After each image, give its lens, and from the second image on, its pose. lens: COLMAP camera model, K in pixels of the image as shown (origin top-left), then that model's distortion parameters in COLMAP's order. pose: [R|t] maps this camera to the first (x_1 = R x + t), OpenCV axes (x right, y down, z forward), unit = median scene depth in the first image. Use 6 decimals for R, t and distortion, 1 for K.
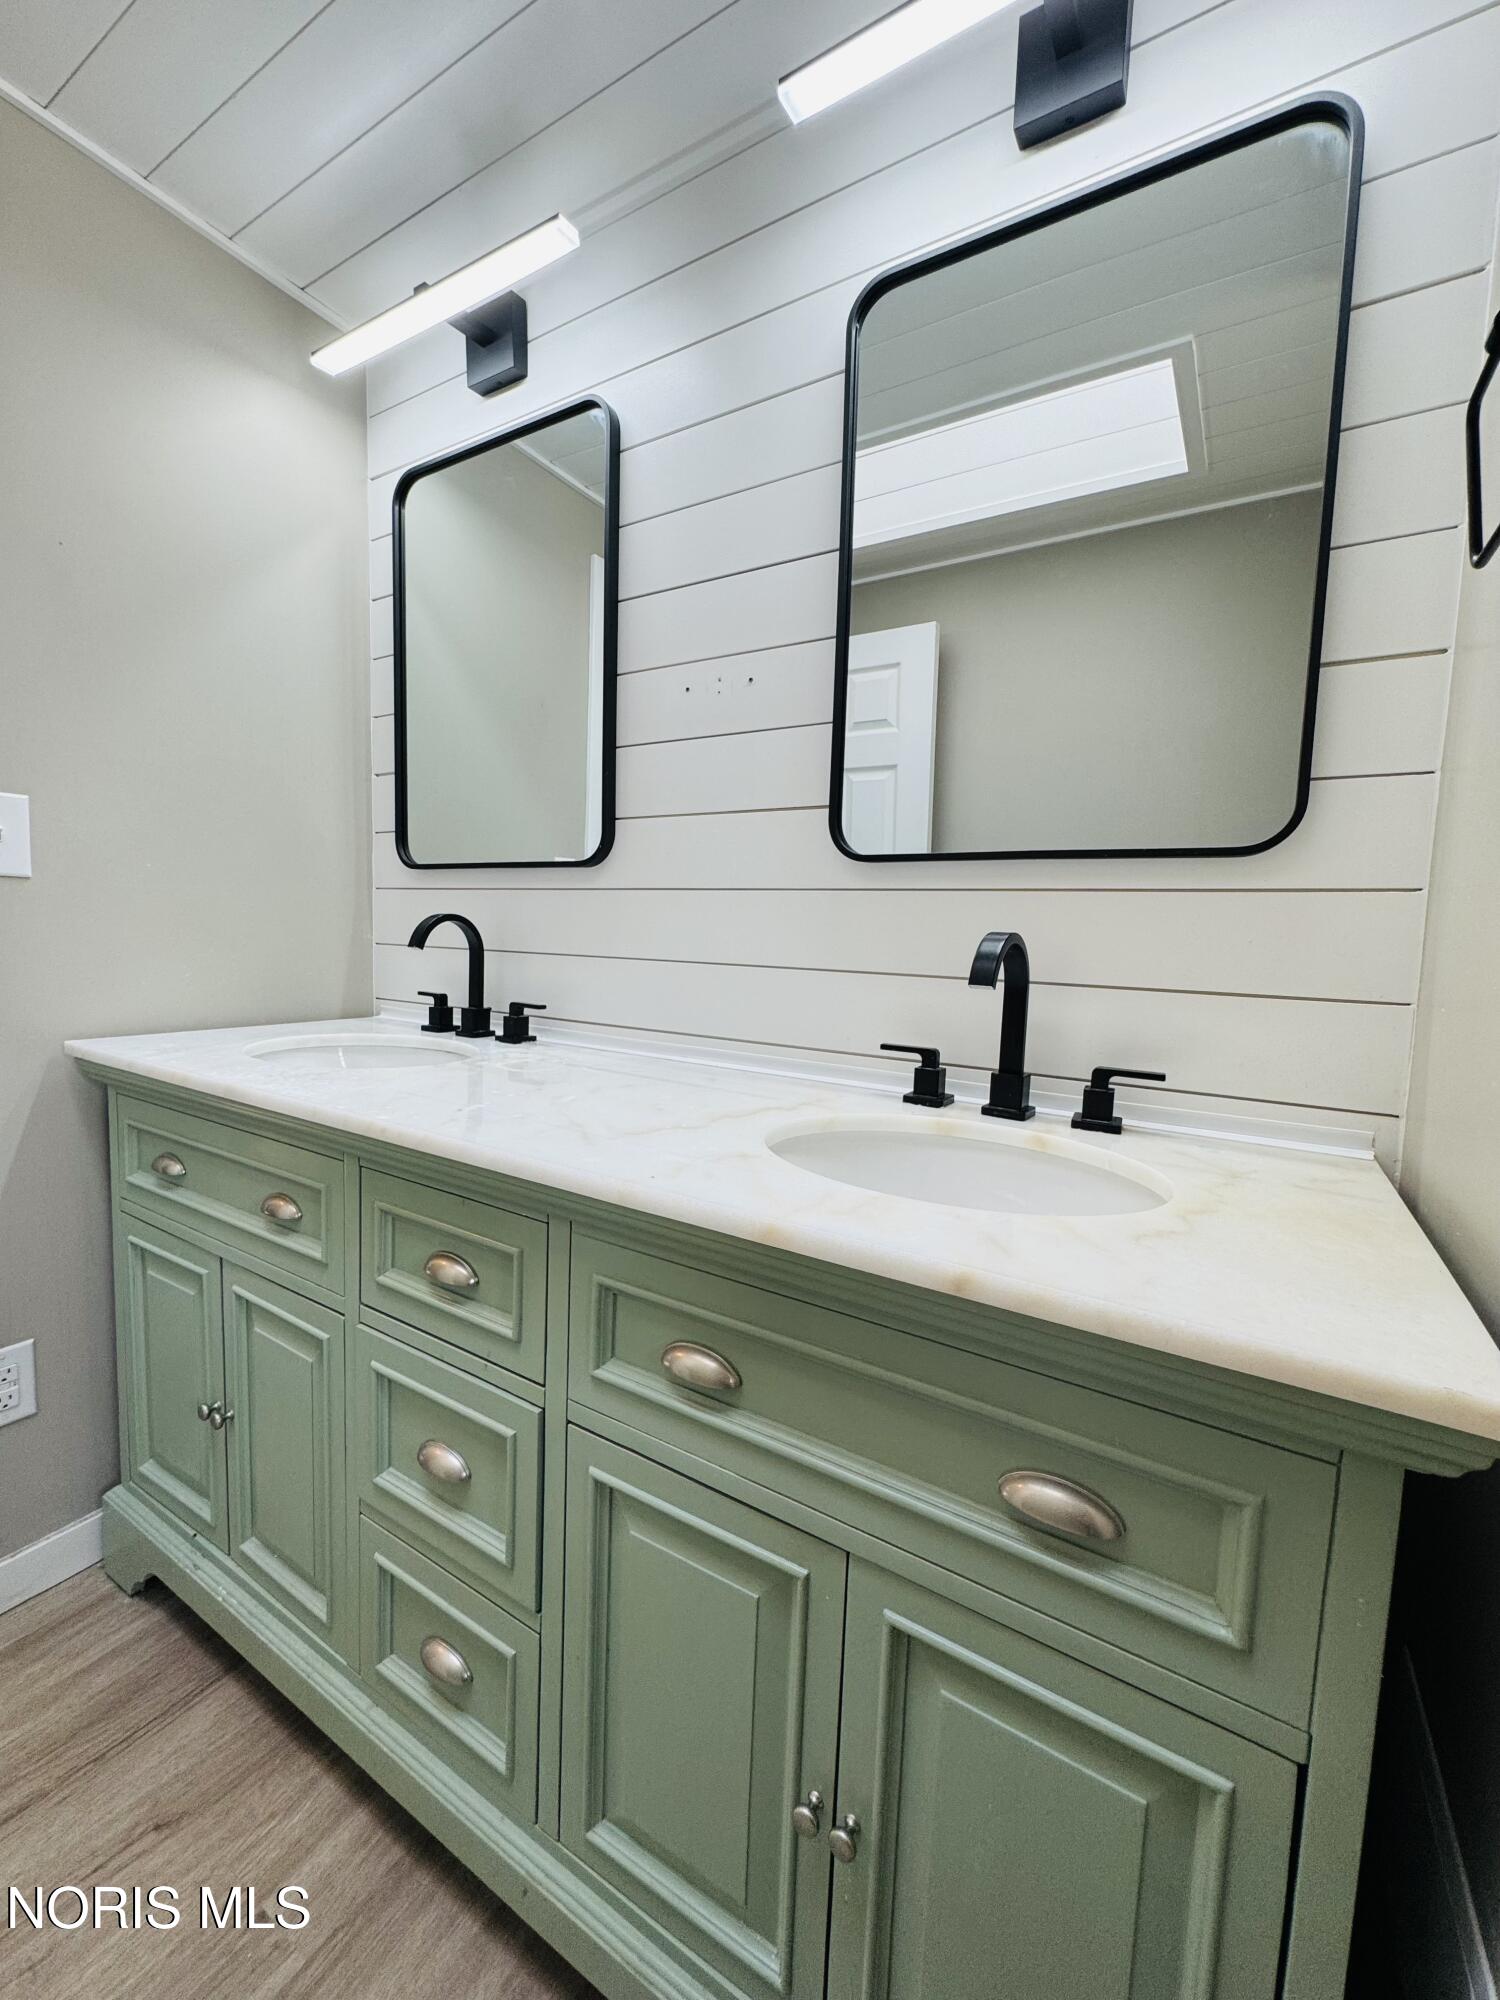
lens RADIAL K [[808.5, 0, 750.0], [0, 808.5, 1000.0], [0, 0, 1]] dist [-0.018001, 0.000114]
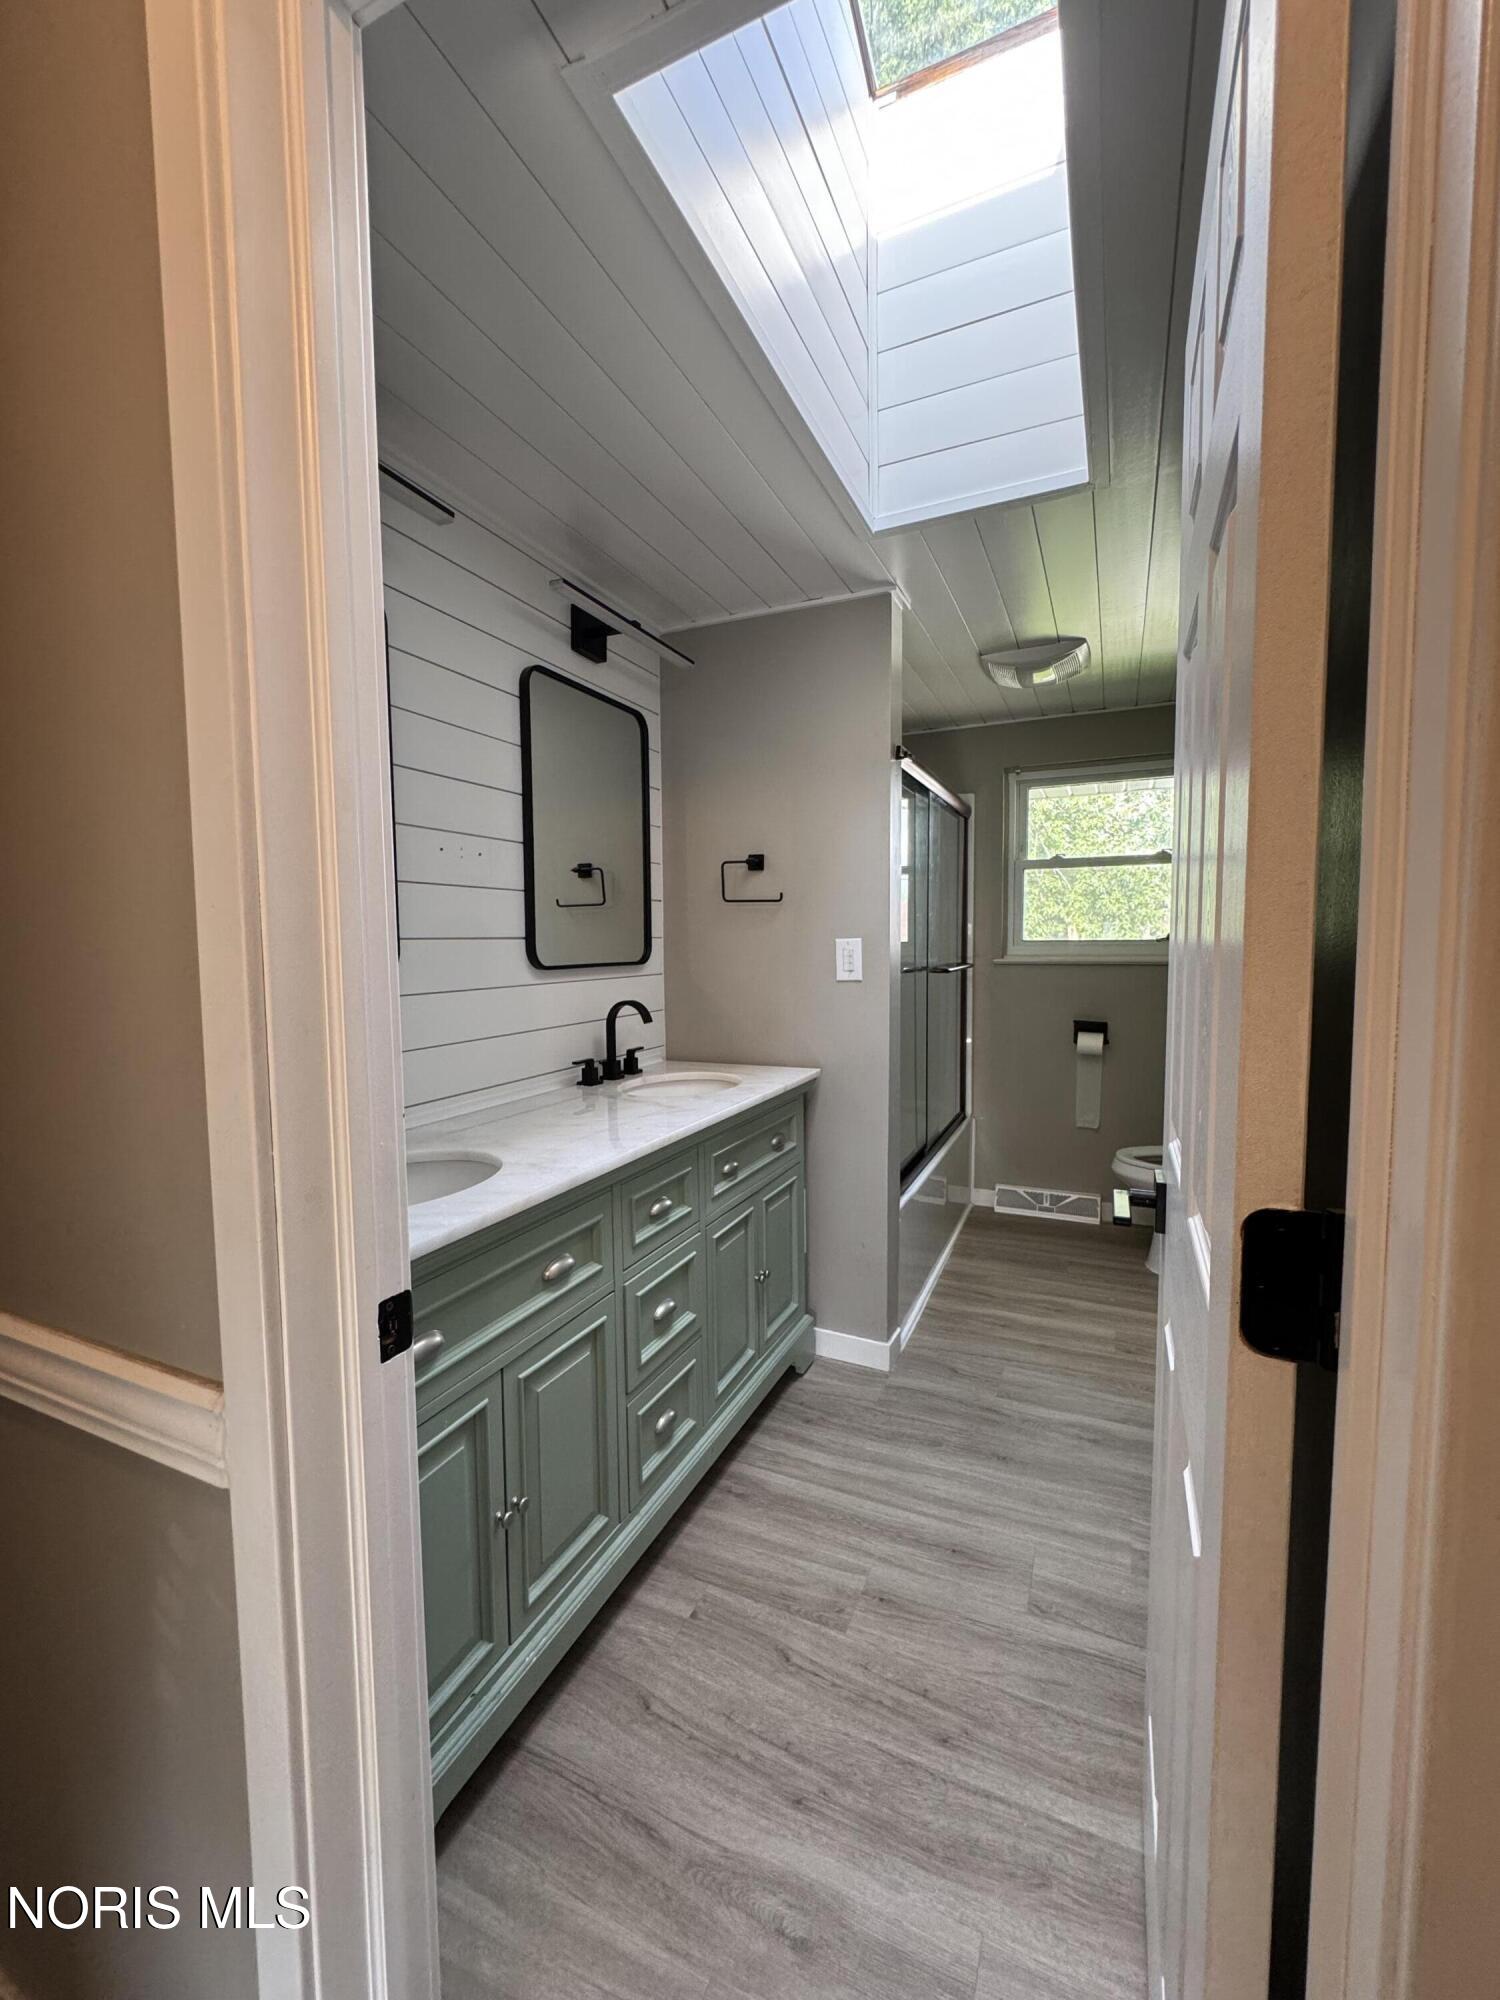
lens RADIAL K [[808.5, 0, 750.0], [0, 808.5, 1000.0], [0, 0, 1]] dist [-0.018001, 0.000114]
pose [[-0.126543, -0.105962, 0.986285, -1.876142], [0.080855, 0.989868, 0.116721, -0.298371], [-0.988660, 0.094517, -0.116693, 0.811363]]
